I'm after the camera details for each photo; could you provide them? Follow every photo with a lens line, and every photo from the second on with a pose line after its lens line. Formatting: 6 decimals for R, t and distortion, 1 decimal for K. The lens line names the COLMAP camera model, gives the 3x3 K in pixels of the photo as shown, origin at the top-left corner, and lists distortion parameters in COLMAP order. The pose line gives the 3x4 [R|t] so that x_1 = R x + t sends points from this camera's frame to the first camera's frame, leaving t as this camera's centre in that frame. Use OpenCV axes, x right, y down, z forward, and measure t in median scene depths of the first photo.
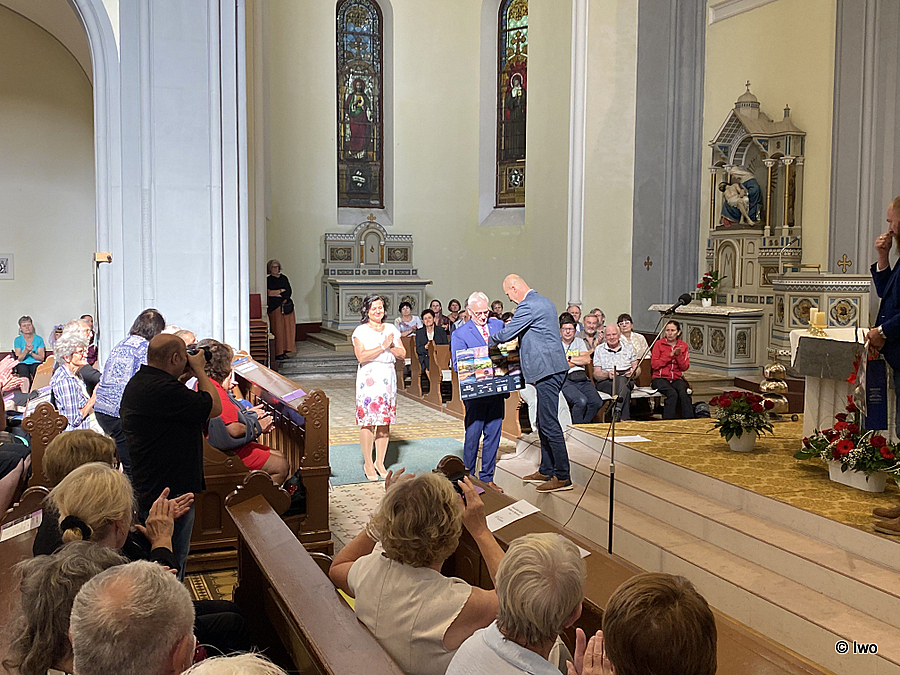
lens RADIAL K [[977.4, 0, 440.2], [0, 977.4, 336.1], [0, 0, 1]] dist [0.035946, 0.000000]
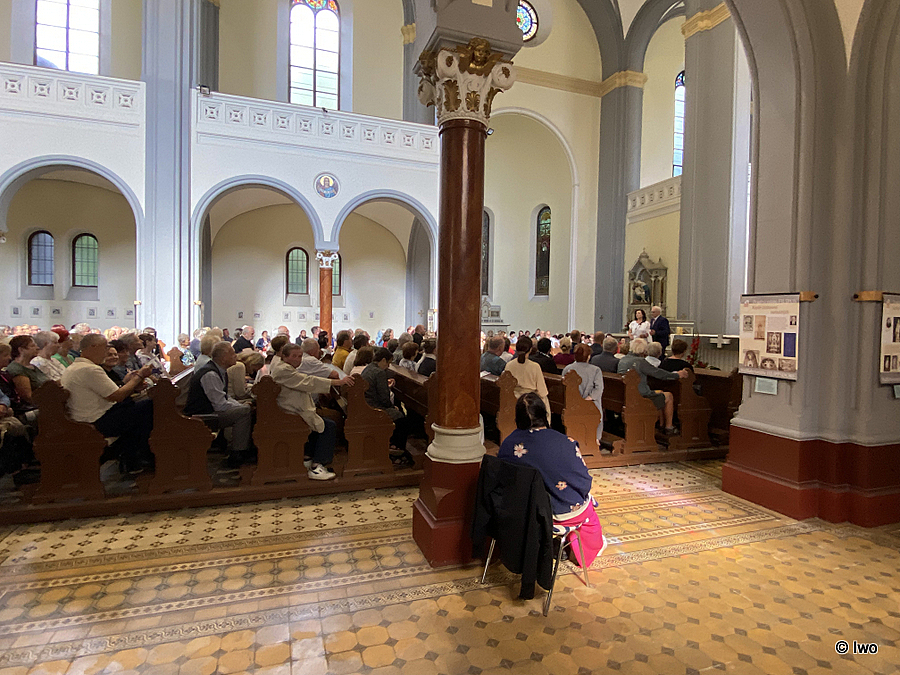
lens RADIAL K [[496.3, 0, 449.0], [0, 496.3, 336.8], [0, 0, 1]] dist [0.041526, 0.000140]
pose [[0.999444, 0.012623, -0.030847, -0.156967], [-0.014045, 0.998828, -0.046327, 0.044382], [0.030226, 0.046735, 0.998450, -0.323400]]
